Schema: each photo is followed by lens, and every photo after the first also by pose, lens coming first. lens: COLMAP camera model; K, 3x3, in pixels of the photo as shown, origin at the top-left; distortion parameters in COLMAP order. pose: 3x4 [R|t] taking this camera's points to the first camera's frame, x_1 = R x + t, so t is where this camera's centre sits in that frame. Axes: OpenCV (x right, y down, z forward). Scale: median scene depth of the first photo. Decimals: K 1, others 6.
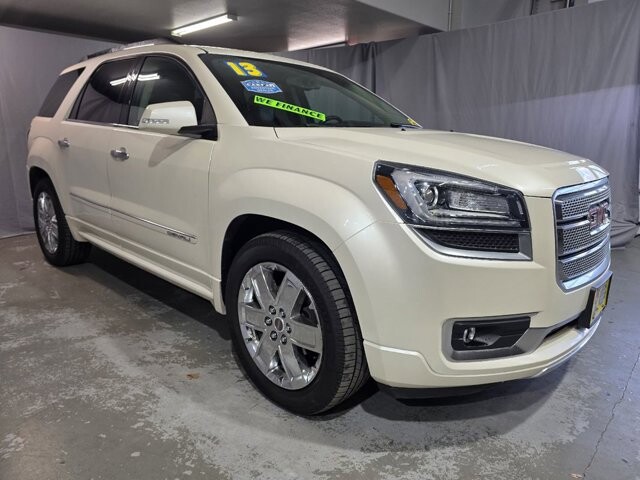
lens RADIAL K [[426.7, 0, 324.5], [0, 426.7, 232.5], [0, 0, 1]] dist [0.050642, -0.048110]
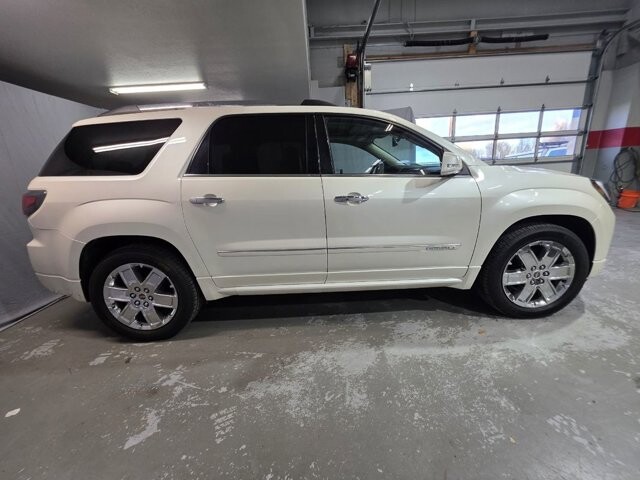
lens RADIAL K [[255.3, 0, 318.6], [0, 255.3, 240.6], [0, 0, 1]] dist [-0.002179, 0.001569]
pose [[0.724029, -0.220252, 0.653660, -1.327914], [0.211730, 0.972866, 0.093286, -0.201432], [-0.656469, 0.070858, 0.751017, 0.722171]]
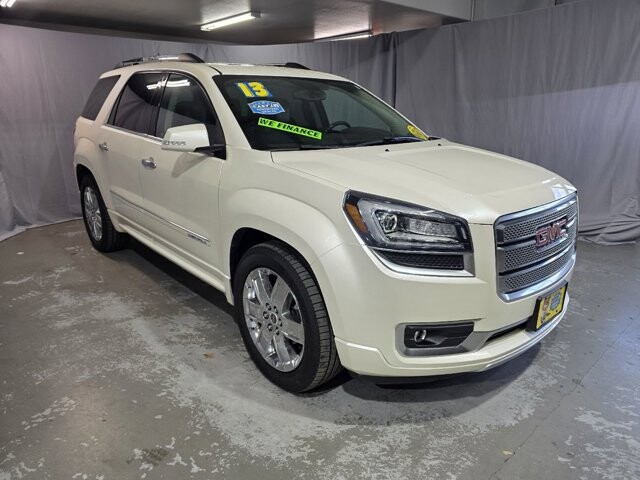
lens RADIAL K [[426.7, 0, 326.0], [0, 426.7, 238.5], [0, 0, 1]] dist [0.050642, -0.048110]
pose [[0.996385, 0.016503, -0.083333, 0.126498], [-0.010260, 0.997146, 0.074794, -0.094131], [0.084330, -0.073669, 0.993711, -0.156619]]
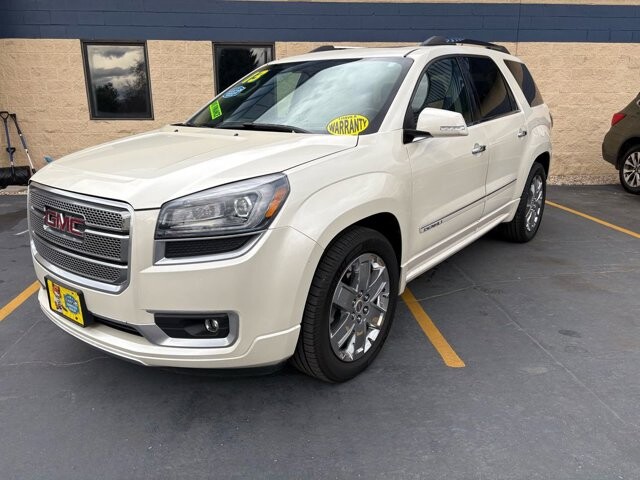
lens RADIAL K [[475.5, 0, 318.8], [0, 475.5, 245.2], [0, 0, 1]] dist [0.026378, -0.011250]
pose [[0.088970, 0.284963, -0.954401, 1.640060], [-0.211697, 0.941718, 0.261441, -0.382586], [0.973277, 0.178783, 0.144111, 1.306587]]
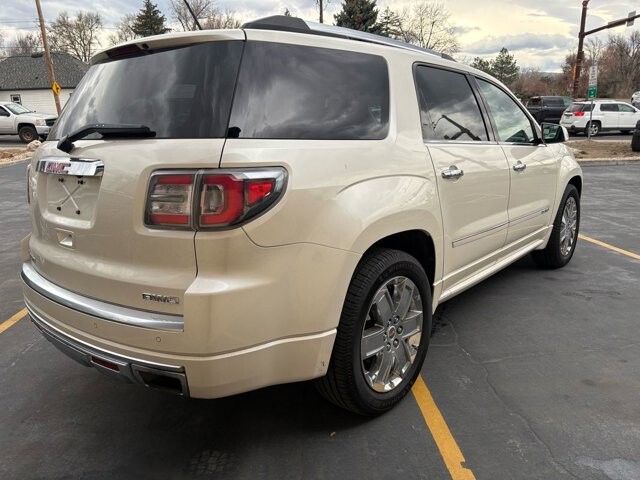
lens RADIAL K [[475.5, 0, 321.3], [0, 475.5, 245.2], [0, 0, 1]] dist [0.026378, -0.011250]
pose [[0.103214, 0.217354, -0.970621, 1.453631], [-0.186292, 0.962788, 0.195790, -0.320935], [0.977058, 0.160611, 0.139864, 1.156854]]
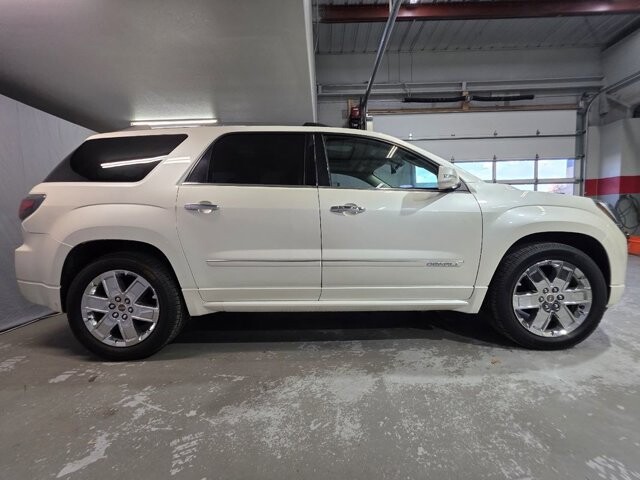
lens RADIAL K [[255.3, 0, 318.6], [0, 255.3, 240.9], [0, 0, 1]] dist [-0.002179, 0.001569]
pose [[0.740181, -0.076747, 0.668013, -1.295539], [0.180852, 0.979579, -0.087847, -0.070118], [-0.647630, 0.185834, 0.738946, 0.744588]]
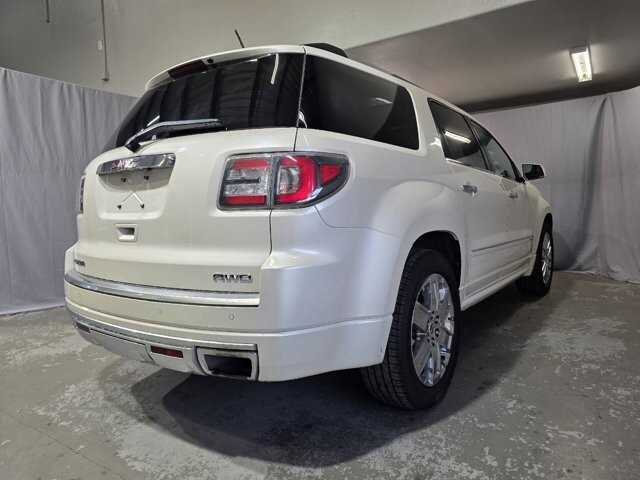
lens RADIAL K [[426.7, 0, 322.0], [0, 426.7, 238.5], [0, 0, 1]] dist [0.050642, -0.048110]
pose [[0.169431, 0.064418, -0.983434, 1.406903], [-0.184054, 0.982374, 0.032638, -0.136727], [0.968203, 0.175476, 0.178301, 1.018211]]
